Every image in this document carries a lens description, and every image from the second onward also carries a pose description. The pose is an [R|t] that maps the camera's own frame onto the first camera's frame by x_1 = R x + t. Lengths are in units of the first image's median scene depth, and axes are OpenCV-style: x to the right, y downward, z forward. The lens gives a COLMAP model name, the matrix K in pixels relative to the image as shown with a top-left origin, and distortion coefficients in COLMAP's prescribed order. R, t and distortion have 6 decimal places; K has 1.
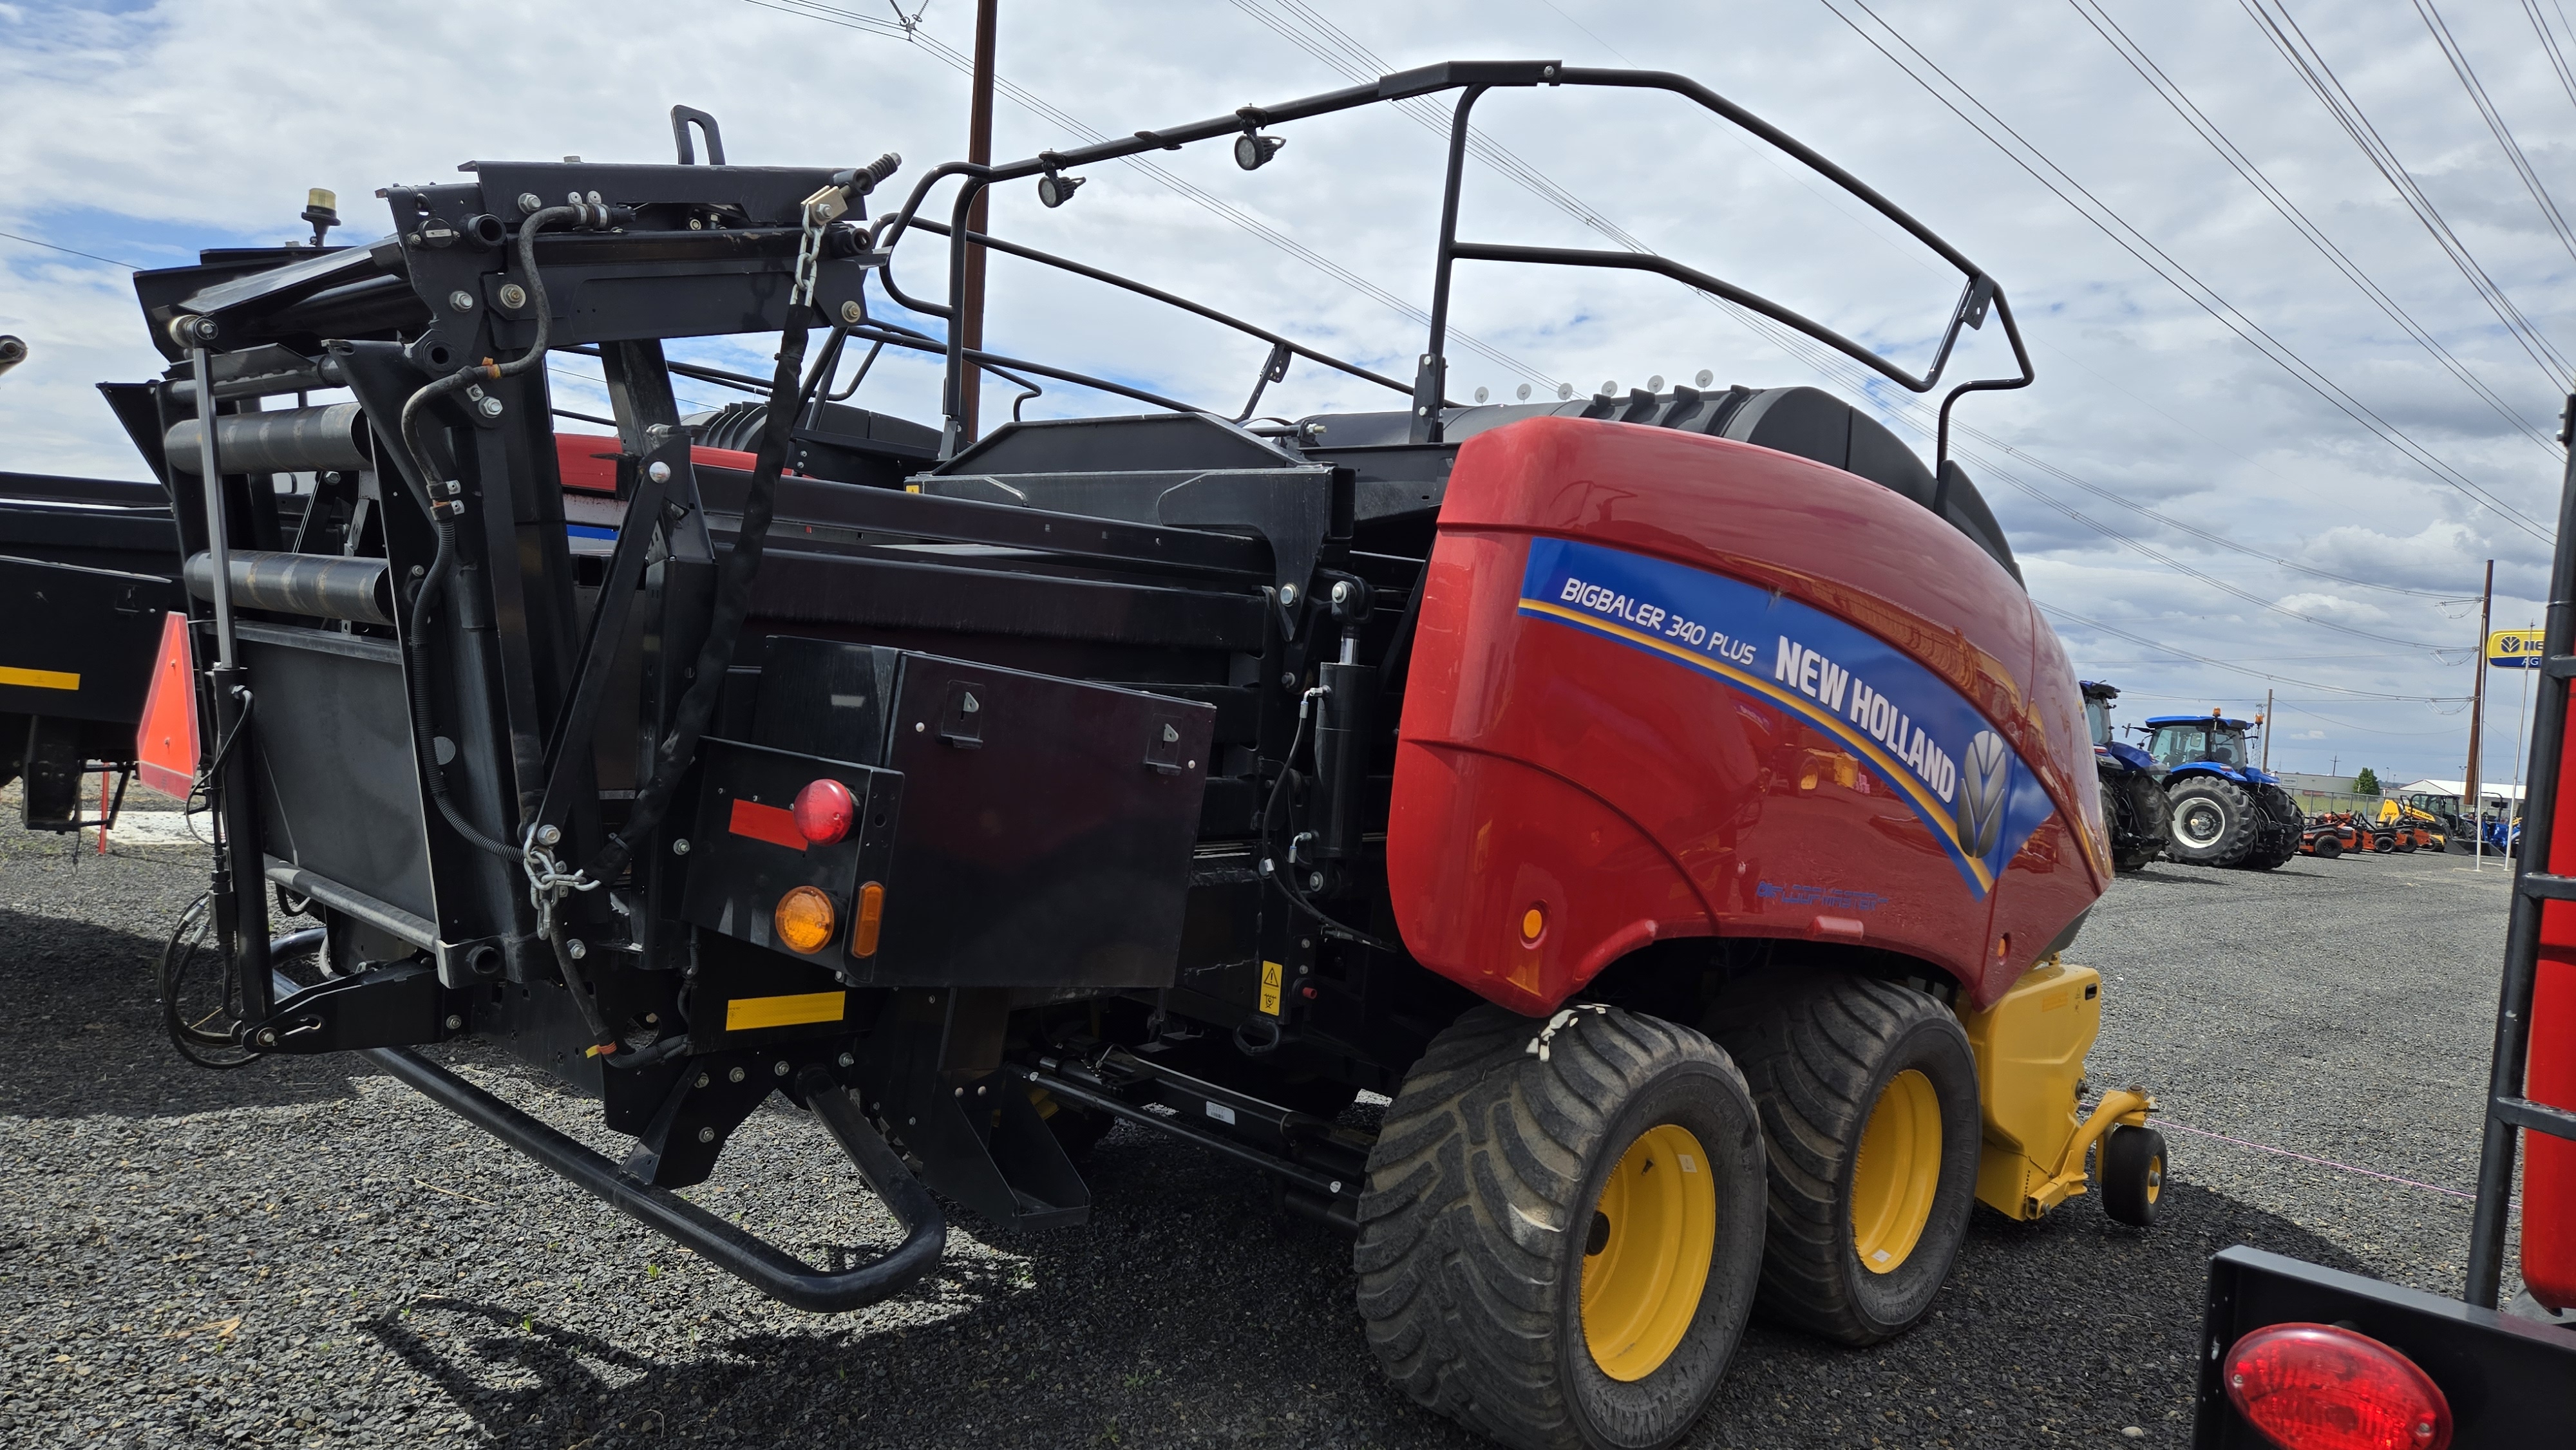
lens RADIAL K [[1754.0, 0, 1288.0], [0, 1754.0, 725.0], [0, 0, 1]] dist [0.121517, -0.089465]
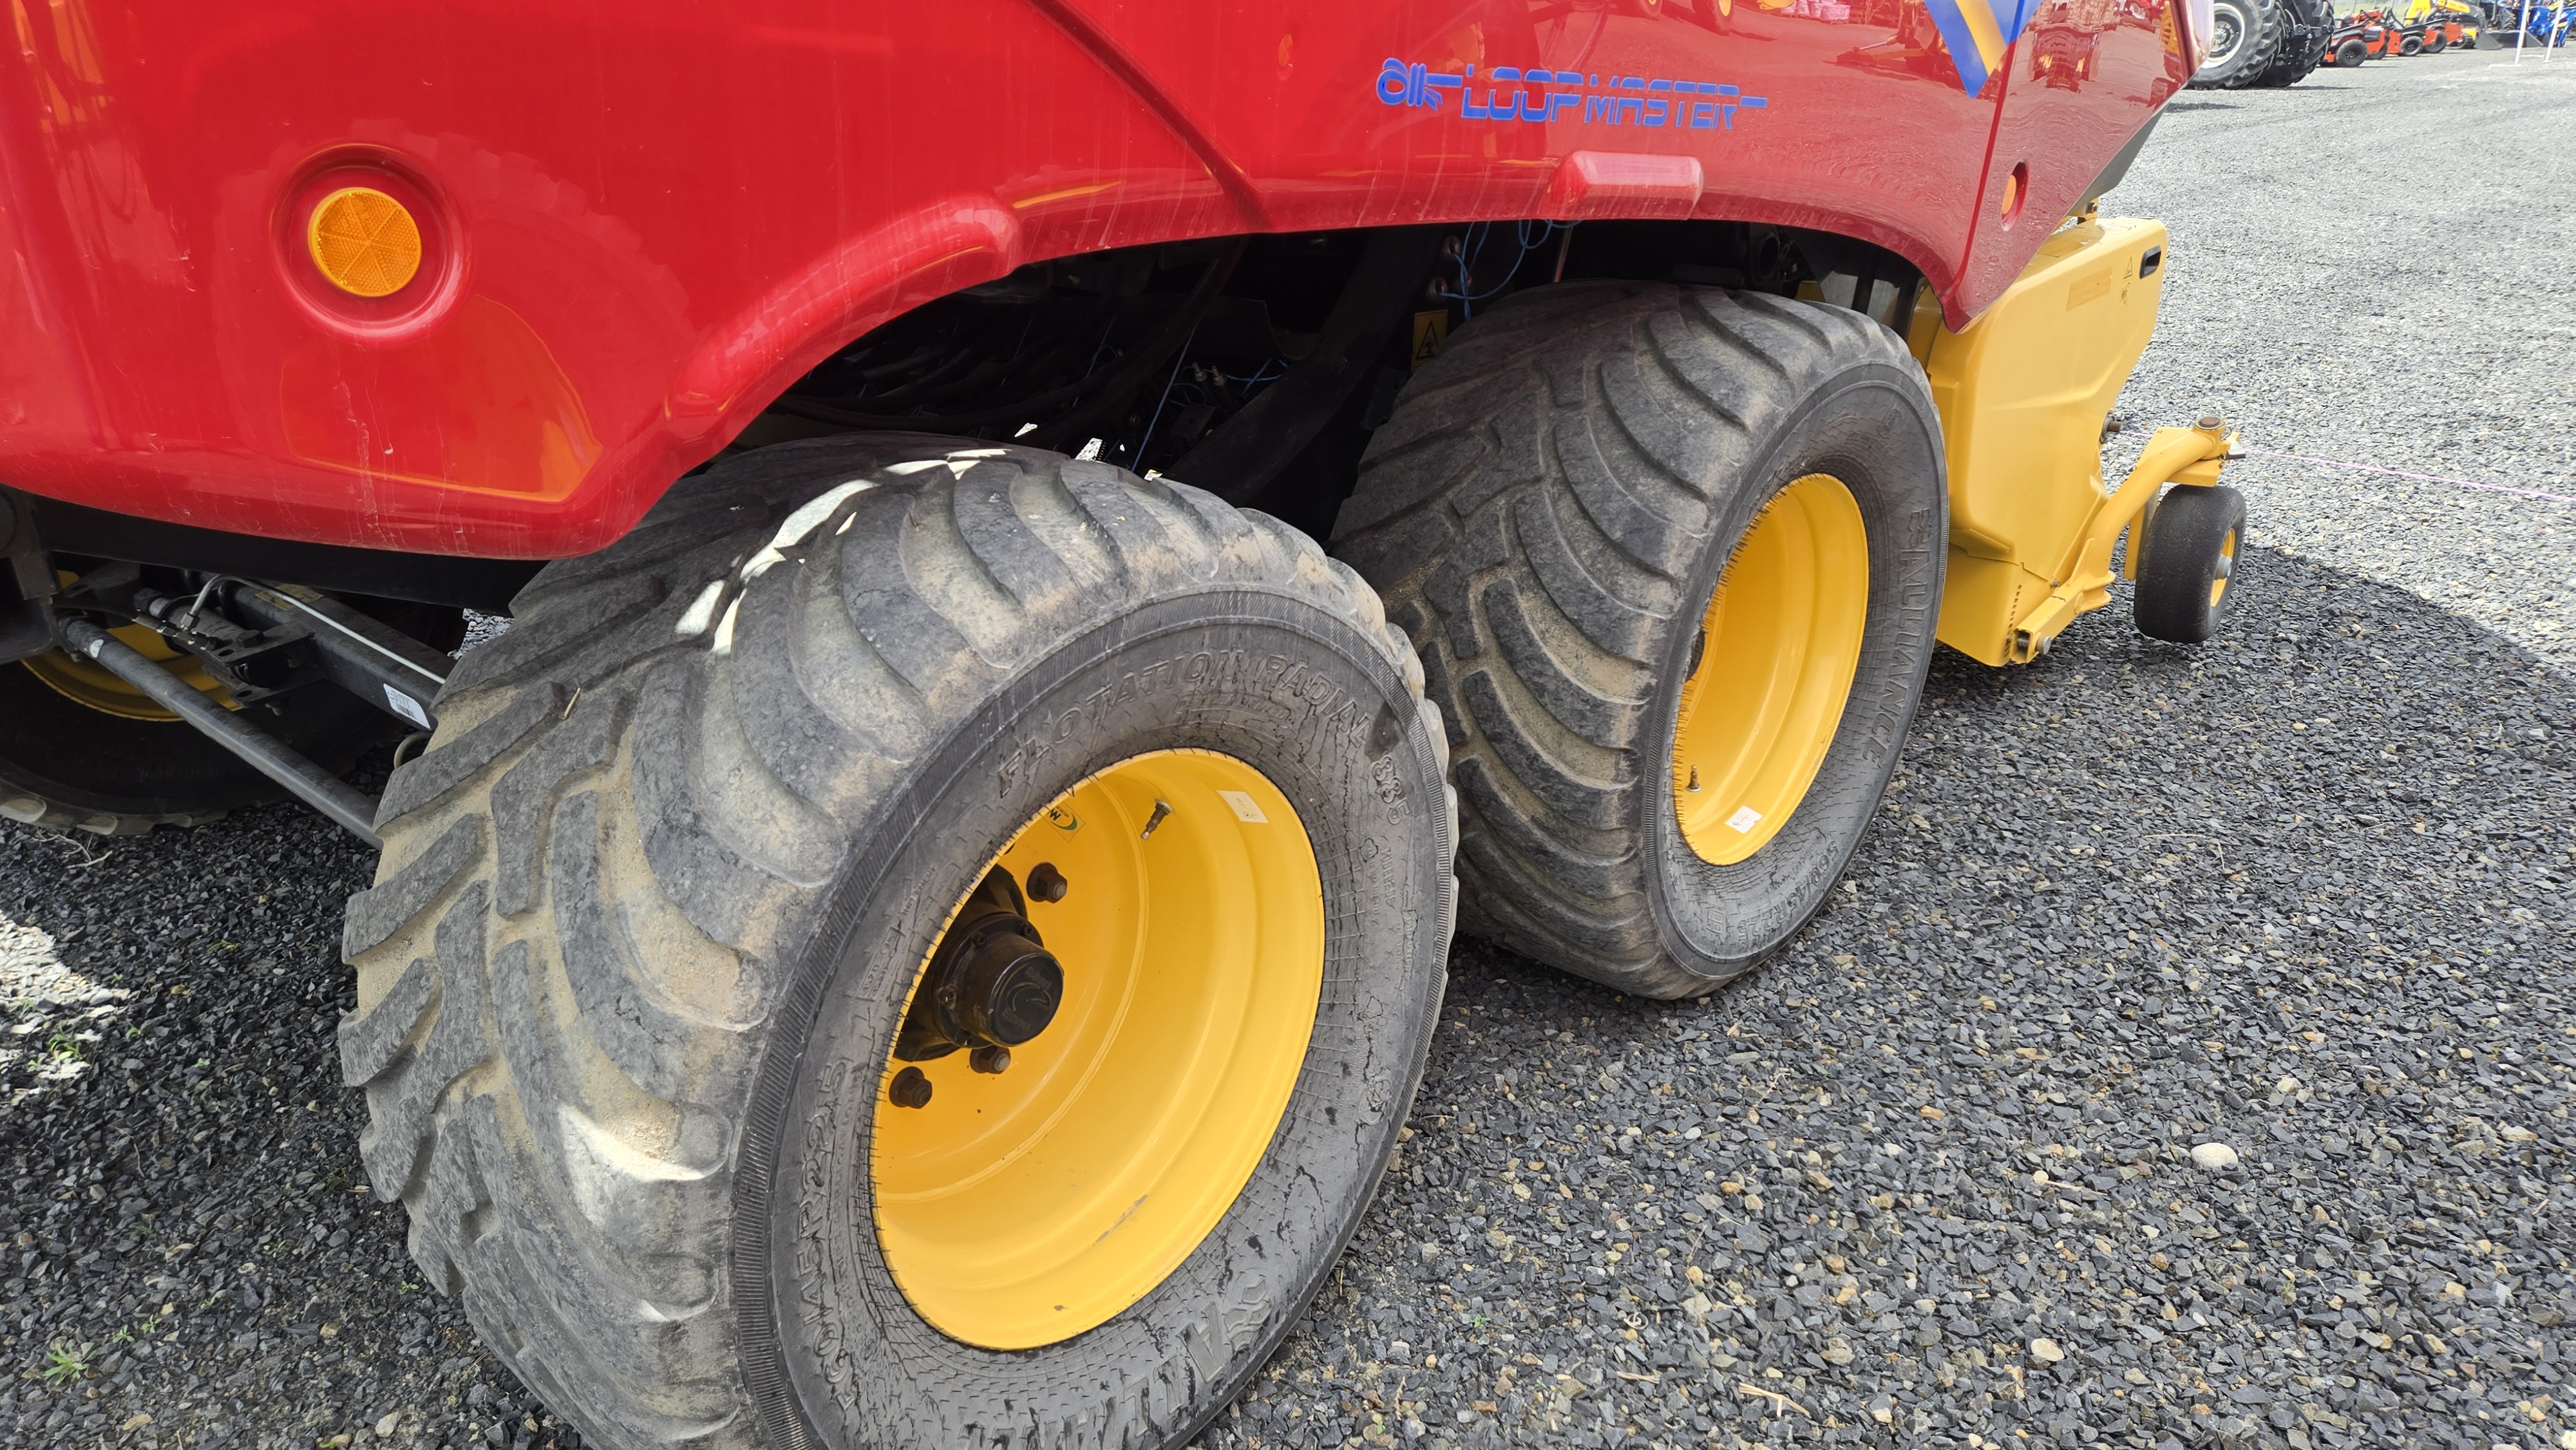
lens RADIAL K [[1734.2, 0, 1254.2], [0, 1734.2, 728.9], [0, 0, 1]] dist [0.094255, -0.094457]
pose [[0.995273, -0.095246, -0.018988, 0.205253], [0.095717, 0.928851, 0.357875, 0.073905], [-0.016450, -0.358001, 0.933576, 0.544095]]
